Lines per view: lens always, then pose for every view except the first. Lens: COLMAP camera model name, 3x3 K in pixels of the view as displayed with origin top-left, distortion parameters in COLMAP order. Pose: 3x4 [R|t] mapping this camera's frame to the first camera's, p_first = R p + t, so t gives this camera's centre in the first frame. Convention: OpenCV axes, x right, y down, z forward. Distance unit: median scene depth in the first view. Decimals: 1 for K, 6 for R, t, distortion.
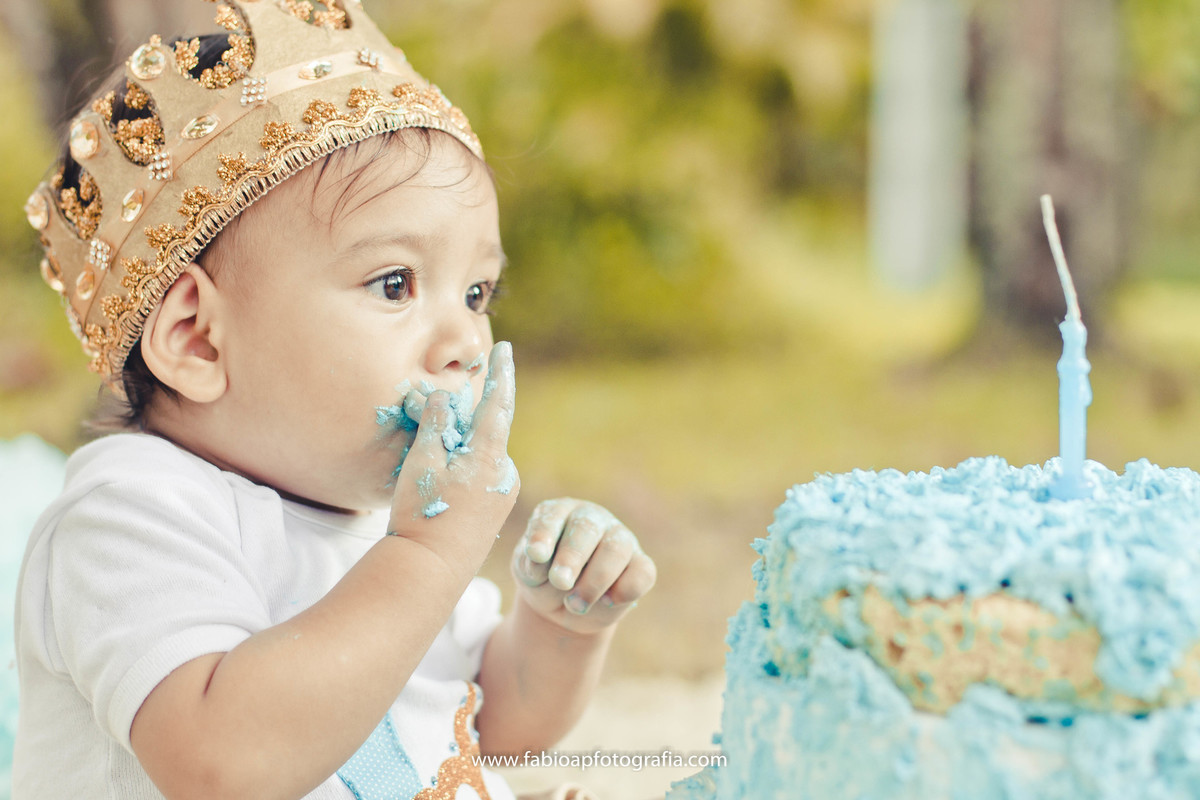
lens RADIAL K [[2693.5, 0, 600.0], [0, 2693.5, 400.0], [0, 0, 1]] dist [0.005553, -1.524636]
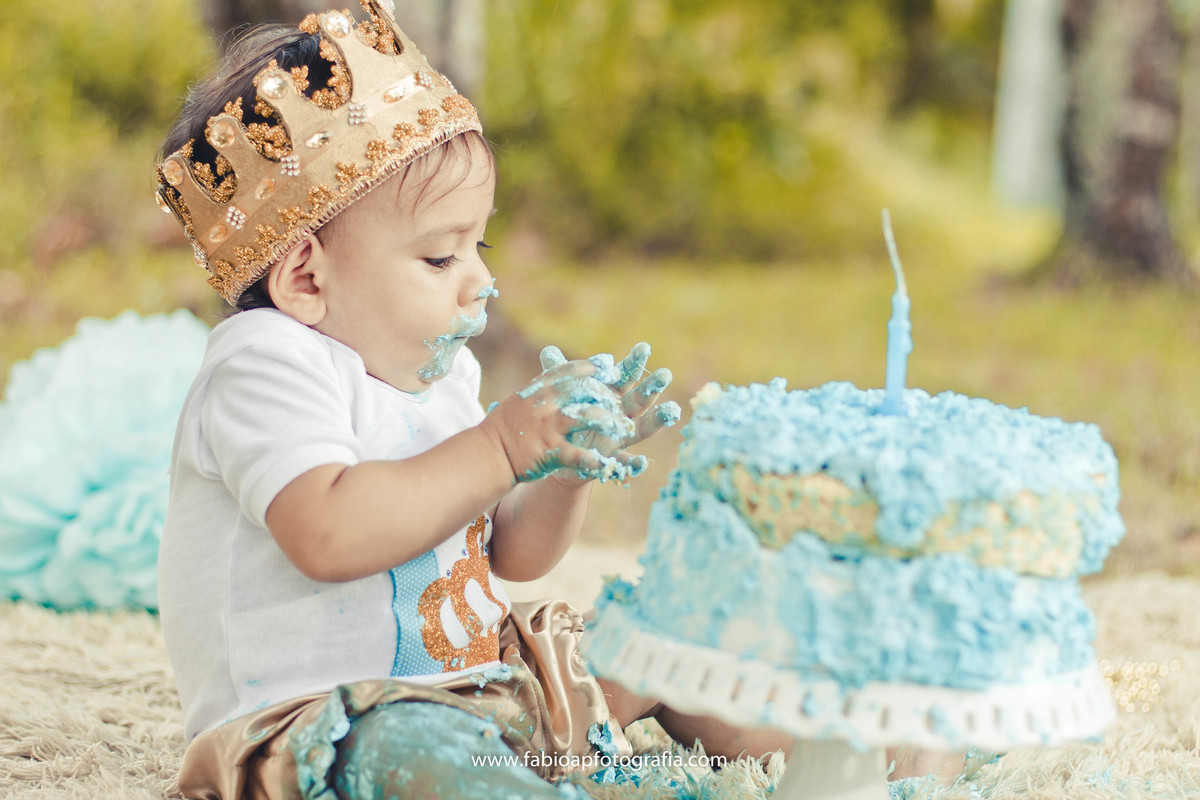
lens RADIAL K [[2693.5, 0, 600.0], [0, 2693.5, 400.0], [0, 0, 1]] dist [0.005553, -1.524636]
pose [[0.996401, 0.072607, -0.043744, 0.054292], [-0.070687, 0.996530, 0.043943, -0.017062], [0.046782, -0.040693, 0.998076, -0.323902]]
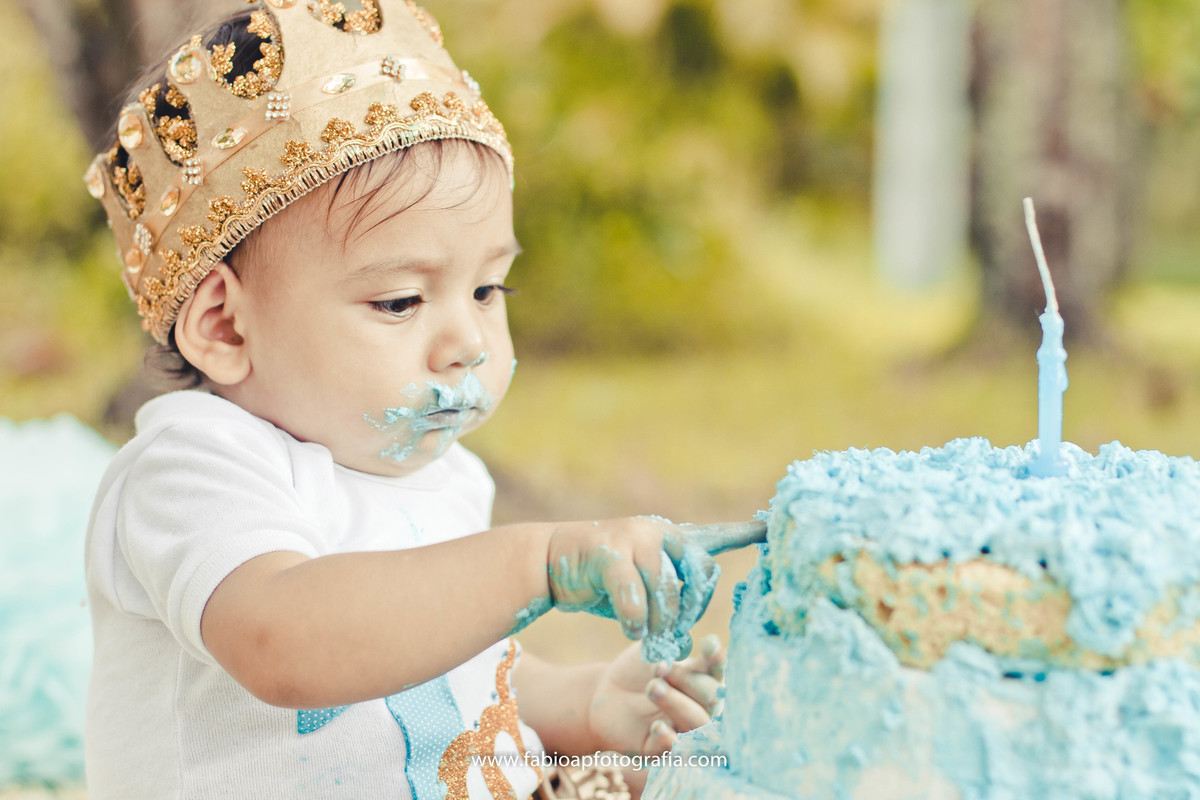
lens RADIAL K [[2693.5, 0, 600.0], [0, 2693.5, 400.0], [0, 0, 1]] dist [0.005553, -1.524636]
pose [[0.999930, 0.011839, -0.000443, -0.004370], [-0.011838, 0.999928, 0.001734, 0.004133], [0.000463, -0.001729, 0.999998, -0.061758]]
